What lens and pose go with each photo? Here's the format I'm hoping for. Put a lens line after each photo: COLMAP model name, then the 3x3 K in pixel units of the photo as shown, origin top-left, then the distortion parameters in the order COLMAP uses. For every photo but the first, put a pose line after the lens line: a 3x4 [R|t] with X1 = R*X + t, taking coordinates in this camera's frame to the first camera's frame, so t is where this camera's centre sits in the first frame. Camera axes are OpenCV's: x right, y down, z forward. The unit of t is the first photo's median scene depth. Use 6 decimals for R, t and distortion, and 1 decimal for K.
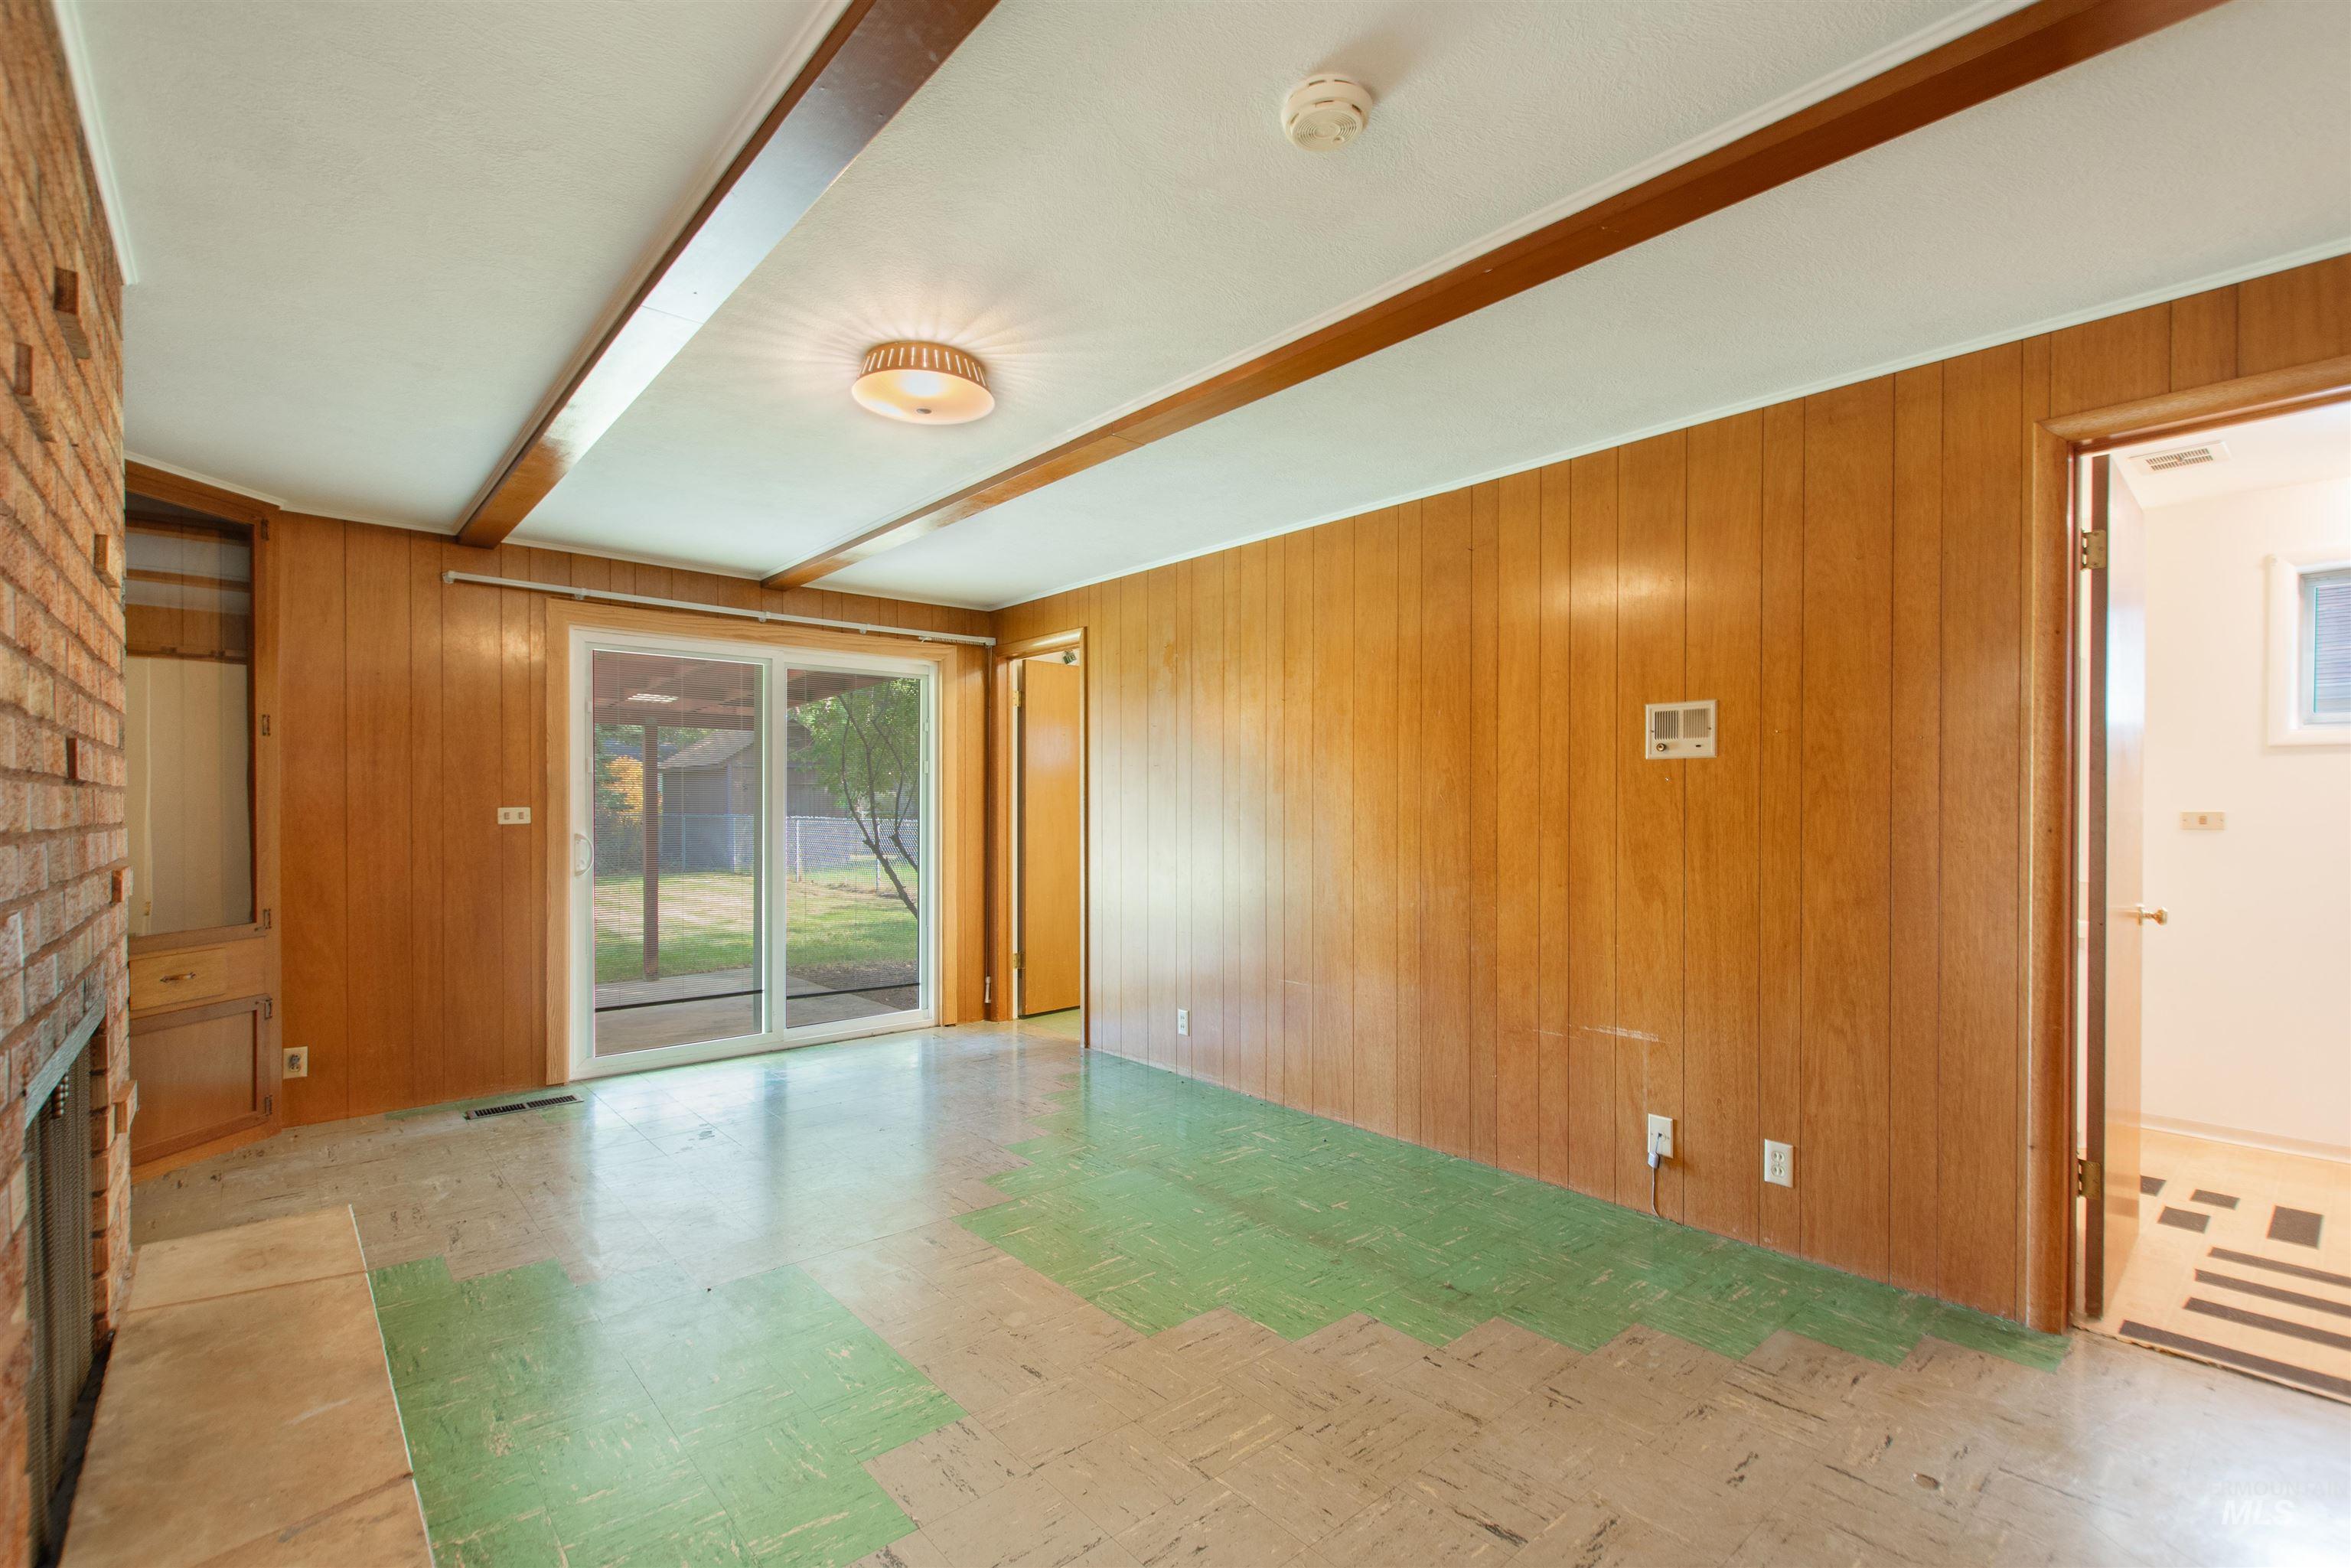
lens RADIAL K [[1054.8, 0, 1173.2], [0, 1054.8, 813.5], [0, 0, 1]] dist [0.011317, -0.003836]
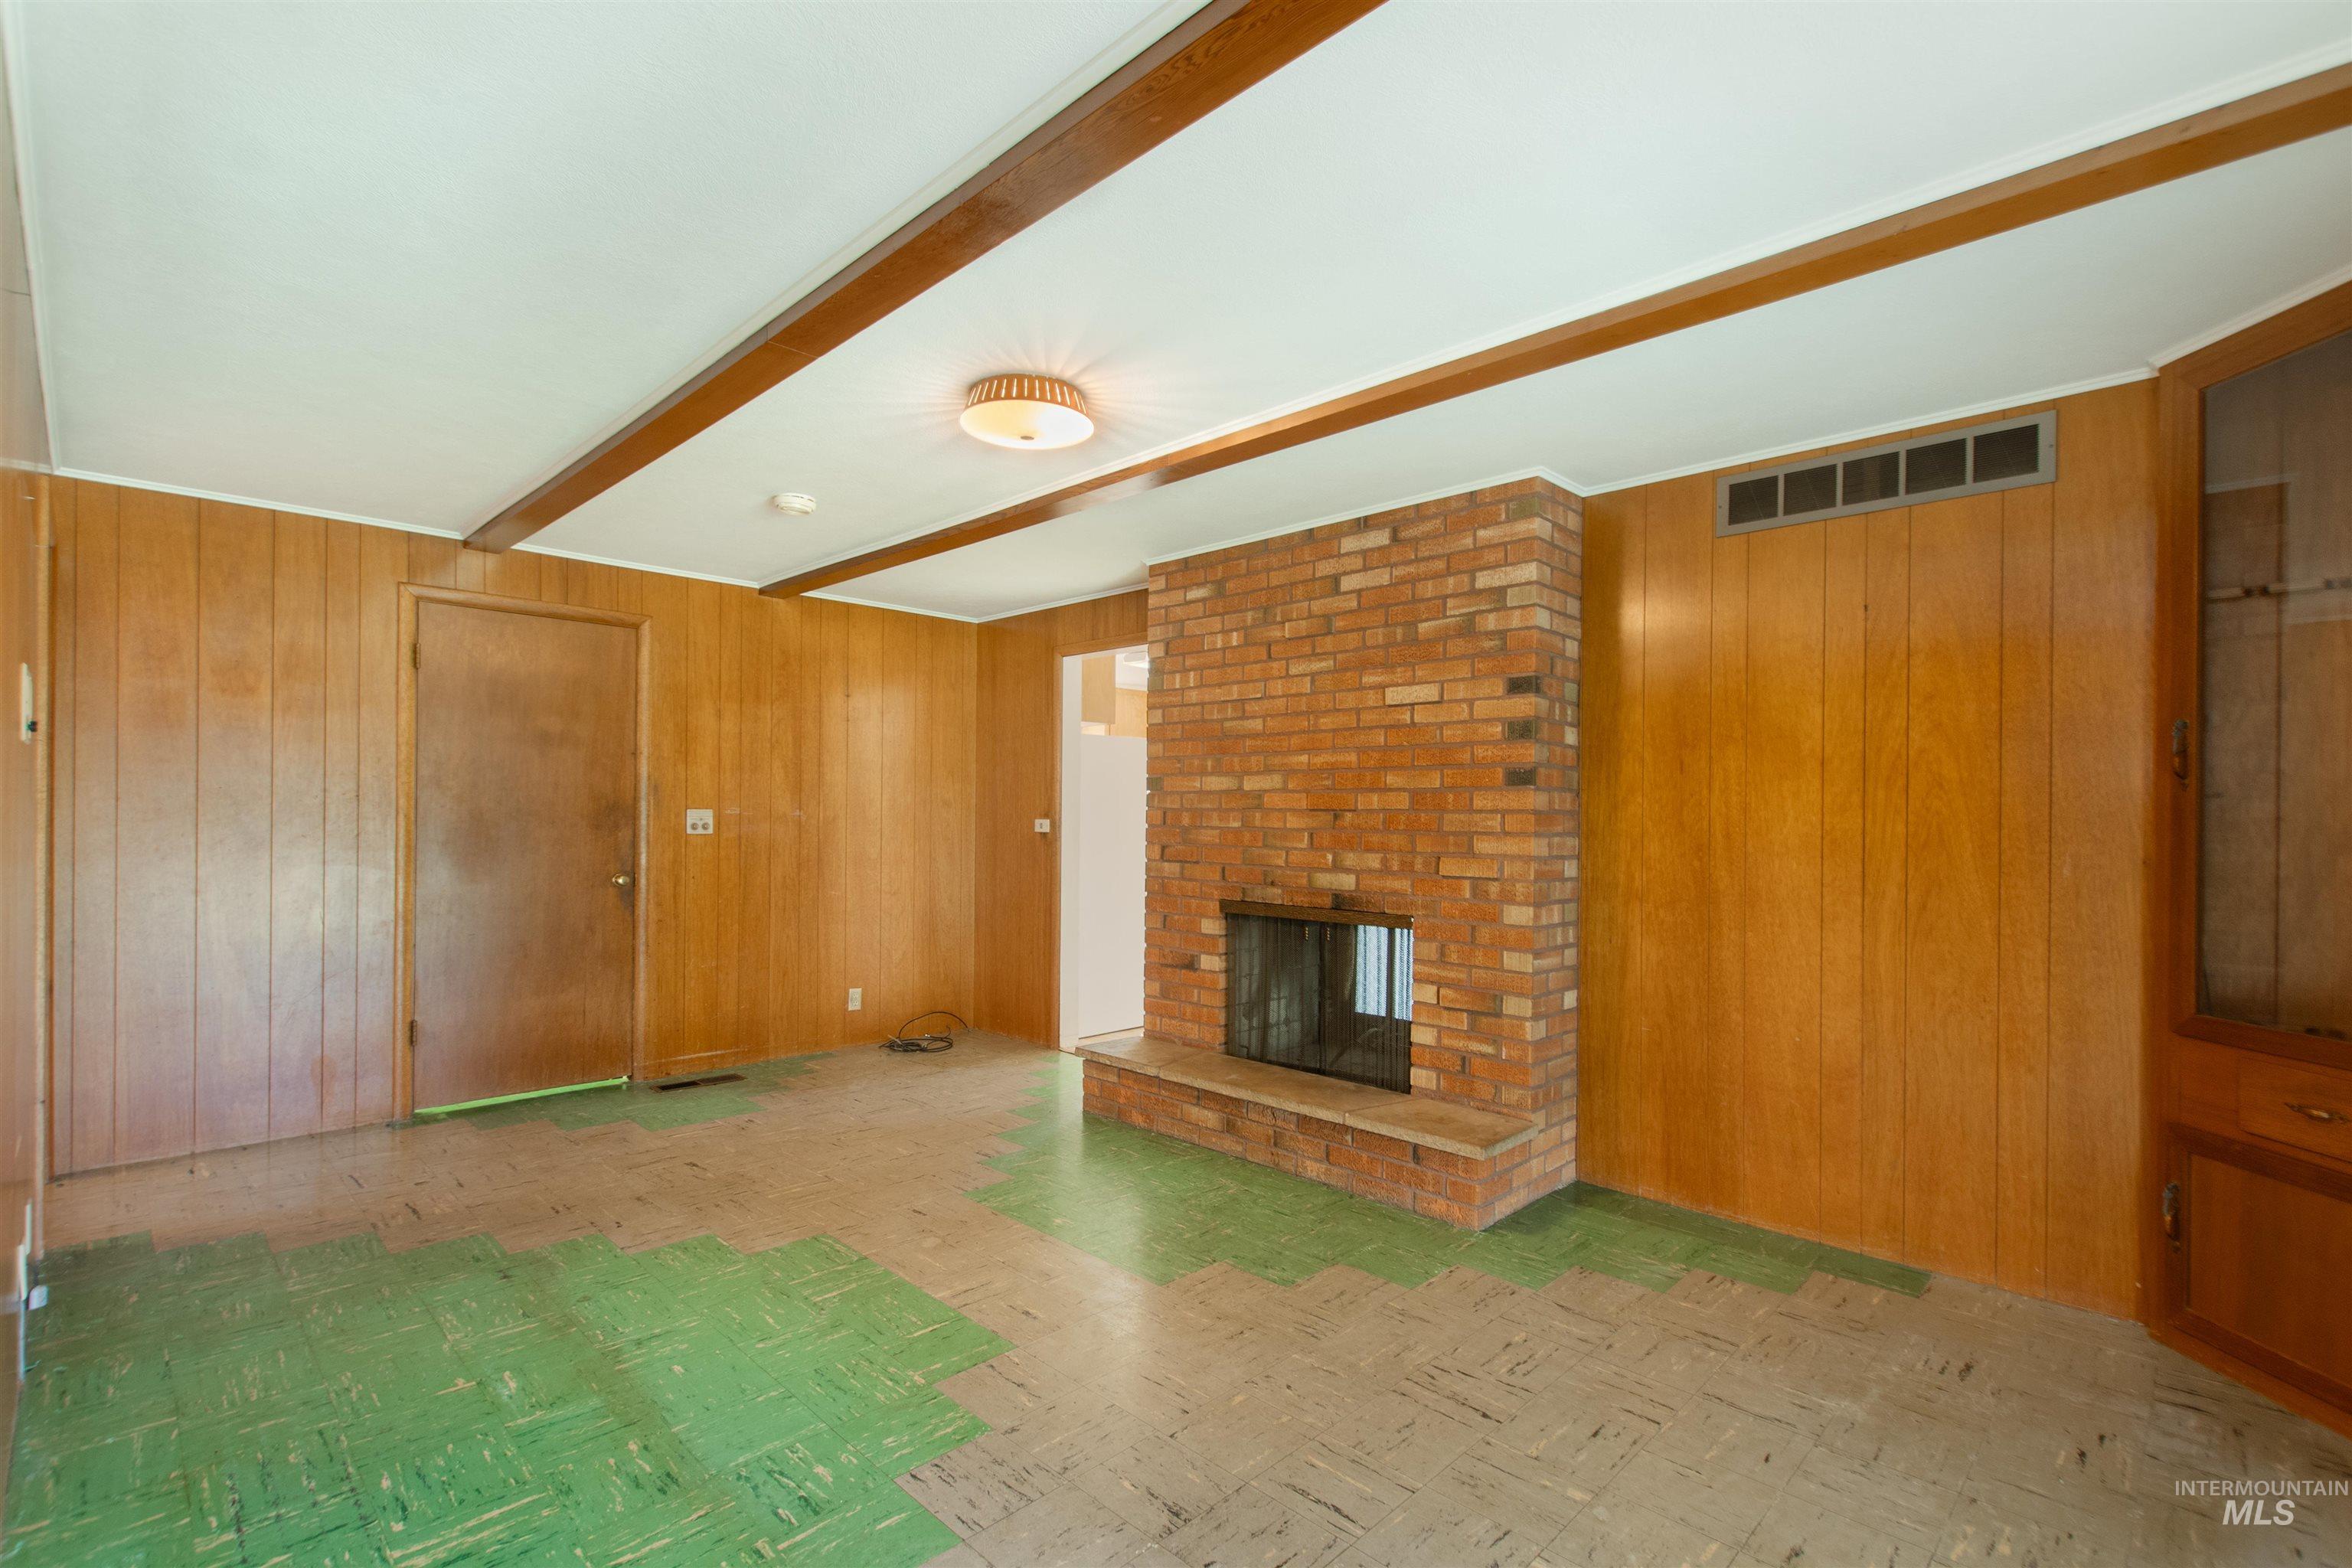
lens RADIAL K [[1068.6, 0, 1161.7], [0, 1068.6, 821.4], [0, 0, 1]] dist [0.008868, -0.000256]
pose [[-0.997721, -0.010040, -0.066722, -0.223529], [-0.010927, 0.999856, 0.012948, -0.013904], [0.066582, 0.013648, -0.997688, 1.531228]]
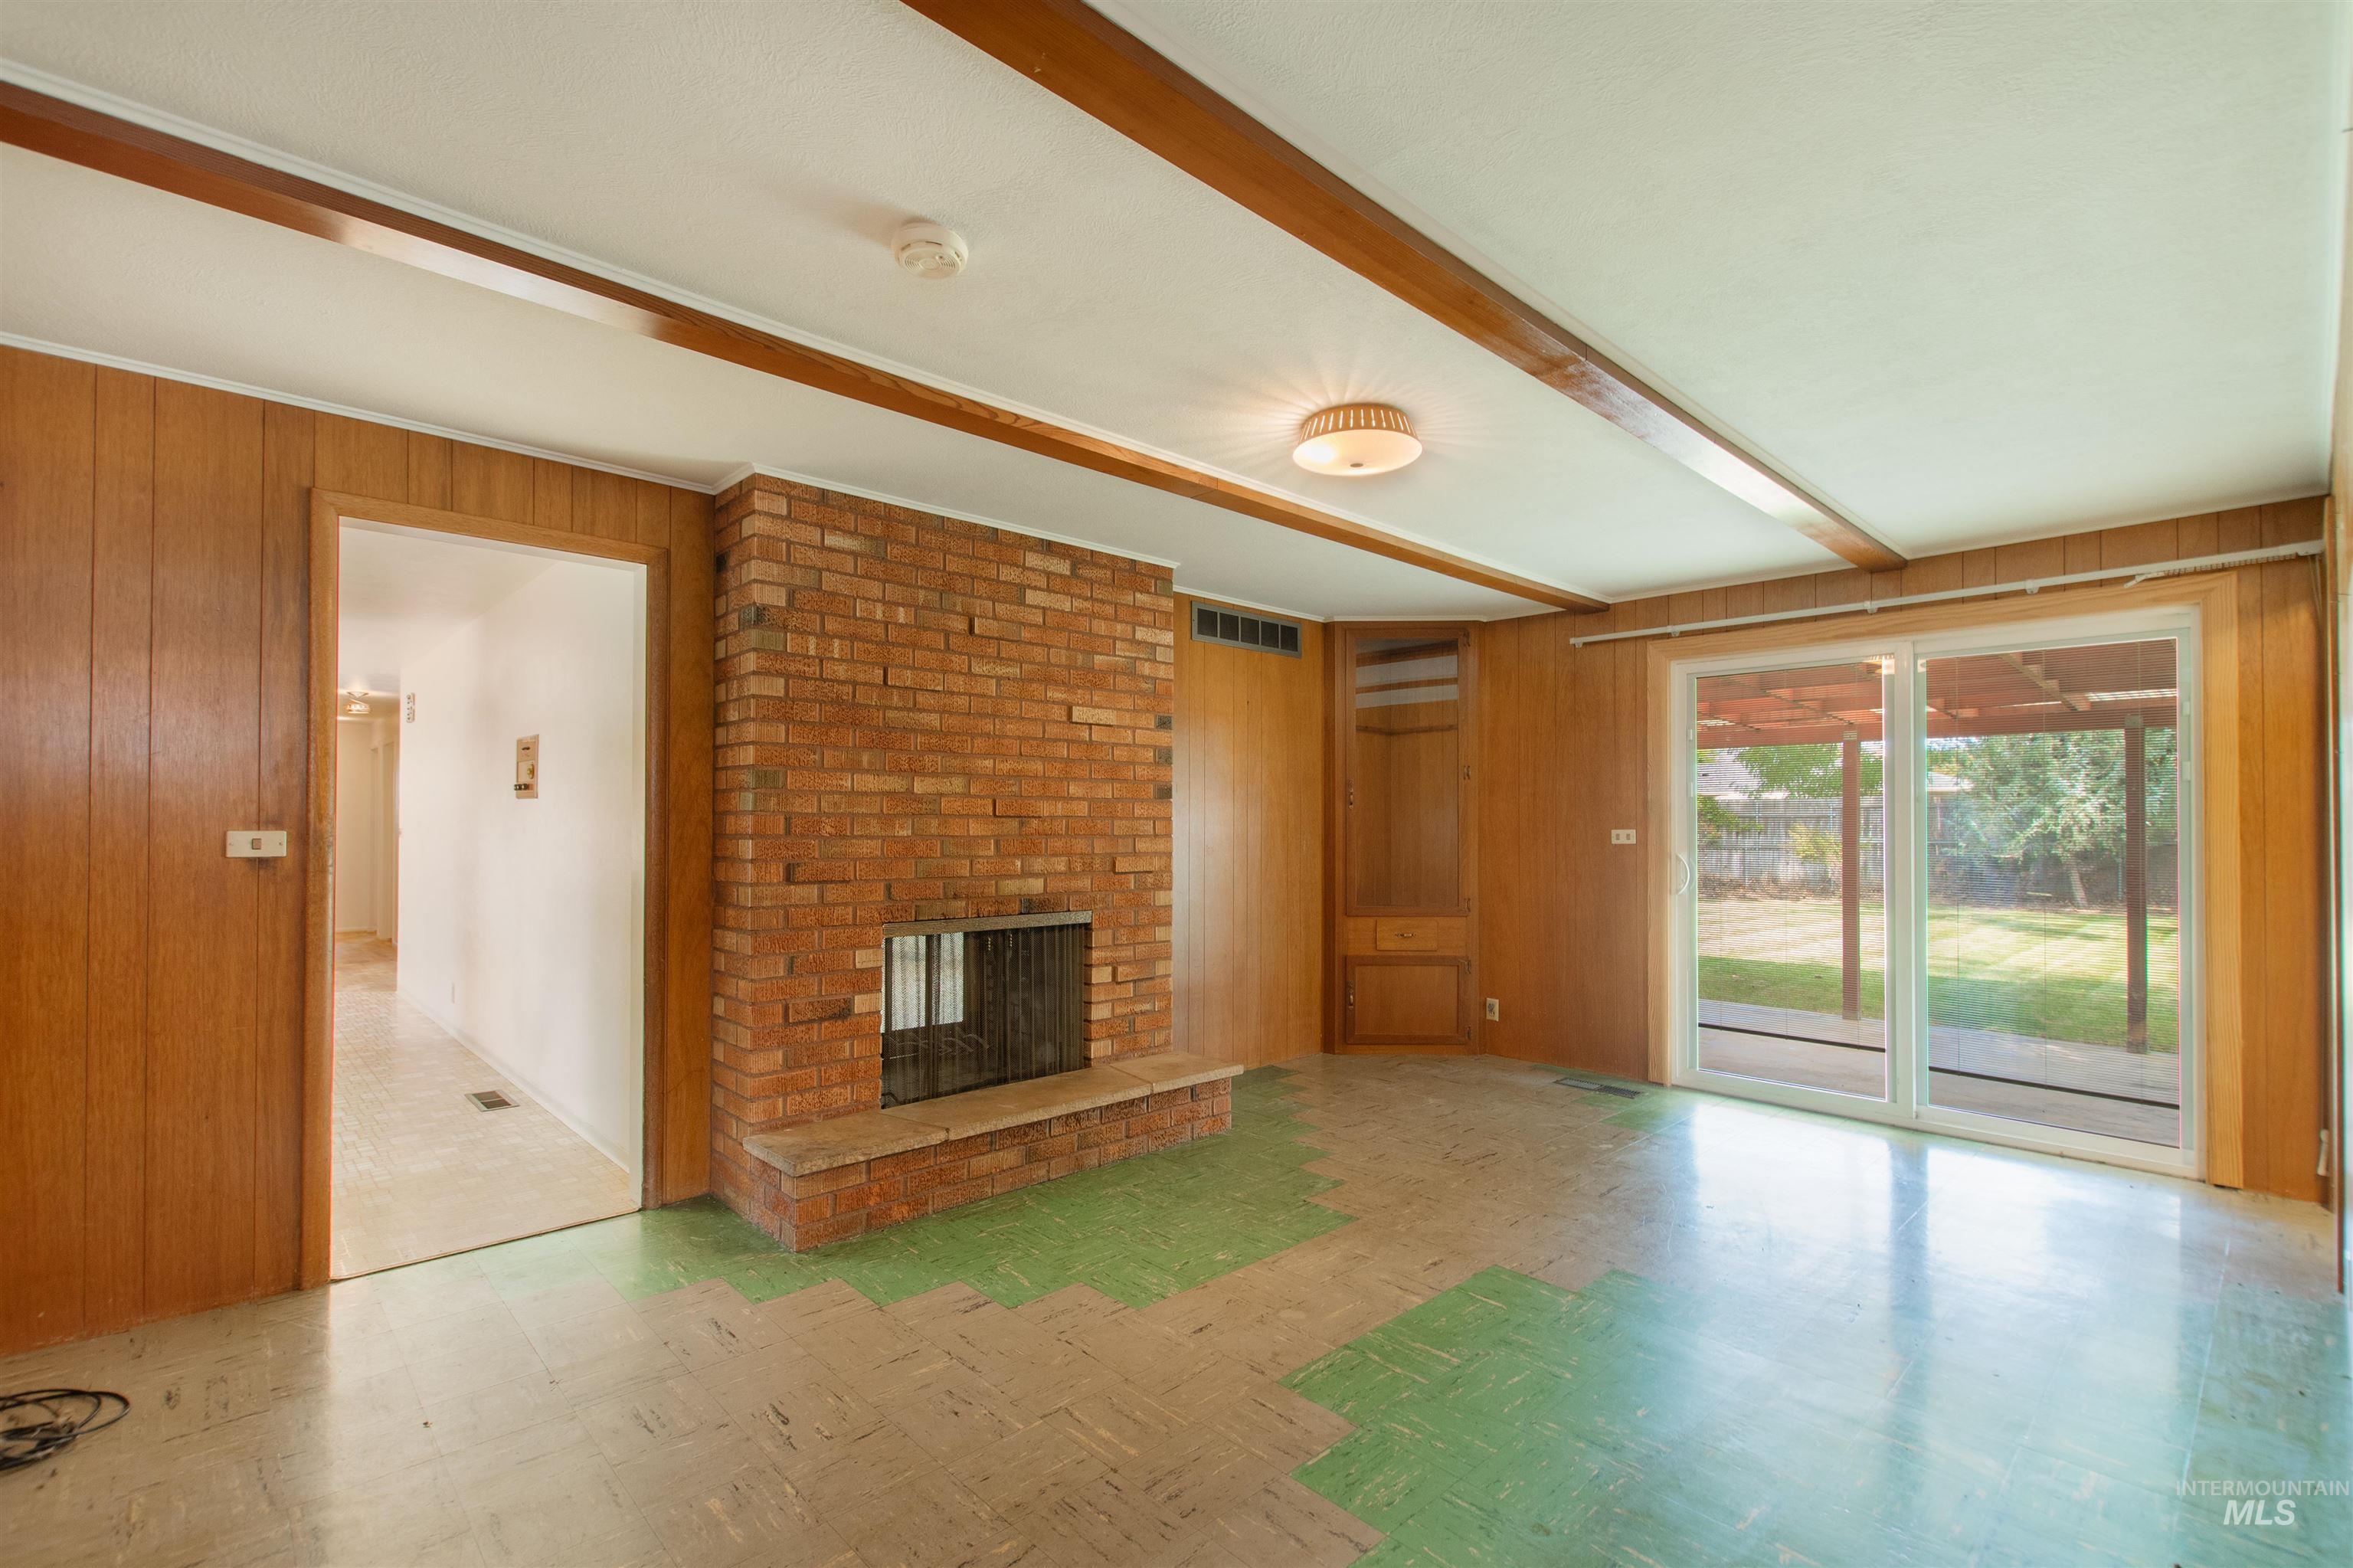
lens RADIAL K [[1055.7, 0, 1174.2], [0, 1055.7, 813.5], [0, 0, 1]] dist [0.011317, -0.003836]
pose [[0.034125, -0.010916, -0.999358, 0.623760], [-0.010976, 0.999876, -0.011296, -0.005933], [0.999357, 0.011354, 0.034000, 0.577895]]
